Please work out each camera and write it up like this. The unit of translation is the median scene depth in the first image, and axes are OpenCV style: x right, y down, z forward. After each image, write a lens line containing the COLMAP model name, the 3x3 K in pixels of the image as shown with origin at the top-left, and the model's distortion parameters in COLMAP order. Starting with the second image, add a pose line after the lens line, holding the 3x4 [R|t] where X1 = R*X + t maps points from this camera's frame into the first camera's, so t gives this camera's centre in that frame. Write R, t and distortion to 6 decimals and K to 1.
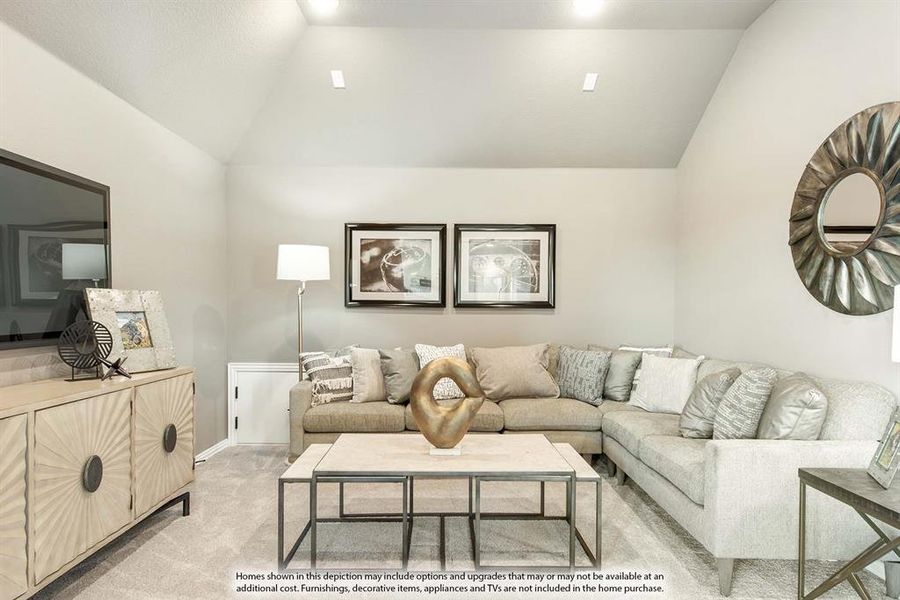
lens RADIAL K [[504.8, 0, 441.6], [0, 504.8, 318.2], [0, 0, 1]] dist [0.021198, -0.005411]
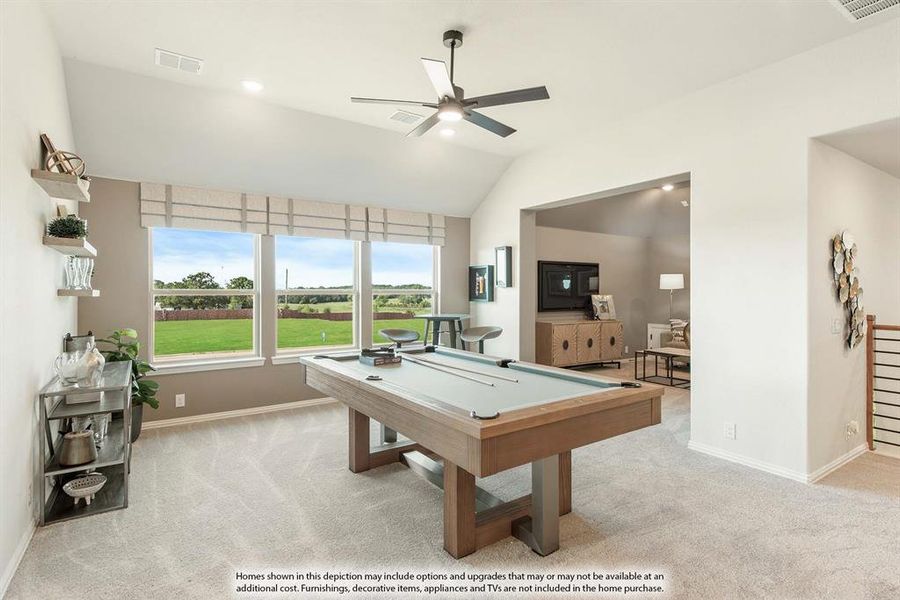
lens RADIAL K [[451.2, 0, 452.2], [0, 451.2, 294.6], [0, 0, 1]] dist [-0.000748, -0.000025]
pose [[0.568008, 0.003379, -0.823016, 0.965455], [-0.018169, 0.999799, -0.008435, -0.012373], [0.822822, 0.019744, 0.567956, -1.142236]]
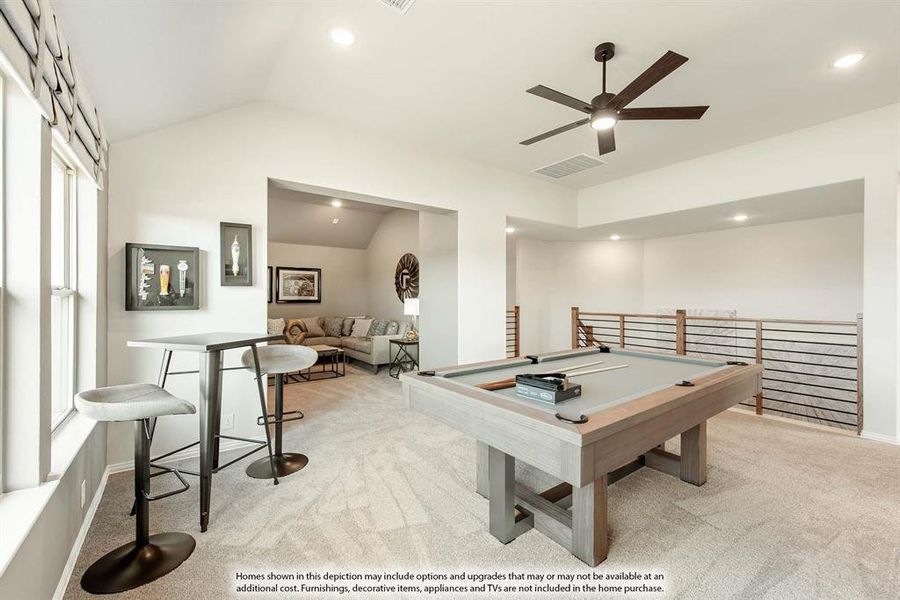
lens RADIAL K [[357.4, 0, 452.8], [0, 357.4, 297.6], [0, 0, 1]] dist [0.002320, 0.000068]
pose [[0.792473, -0.004244, 0.609893, -0.419660], [0.016635, 0.999754, -0.014657, -0.009327], [-0.609681, 0.021760, 0.792348, -0.992390]]
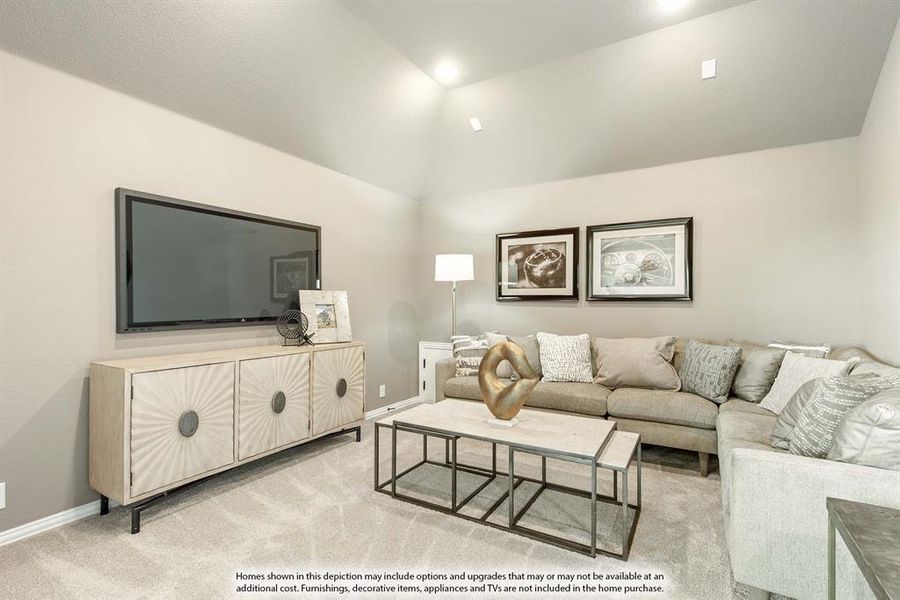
lens RADIAL K [[421.1, 0, 448.1], [0, 421.1, 300.4], [0, 0, 1]] dist [0.021371, -0.001419]
pose [[0.861042, -0.004854, -0.508510, 0.297559], [-0.007022, 0.999746, -0.021433, -0.000223], [0.508485, 0.022026, 0.860789, 0.053151]]
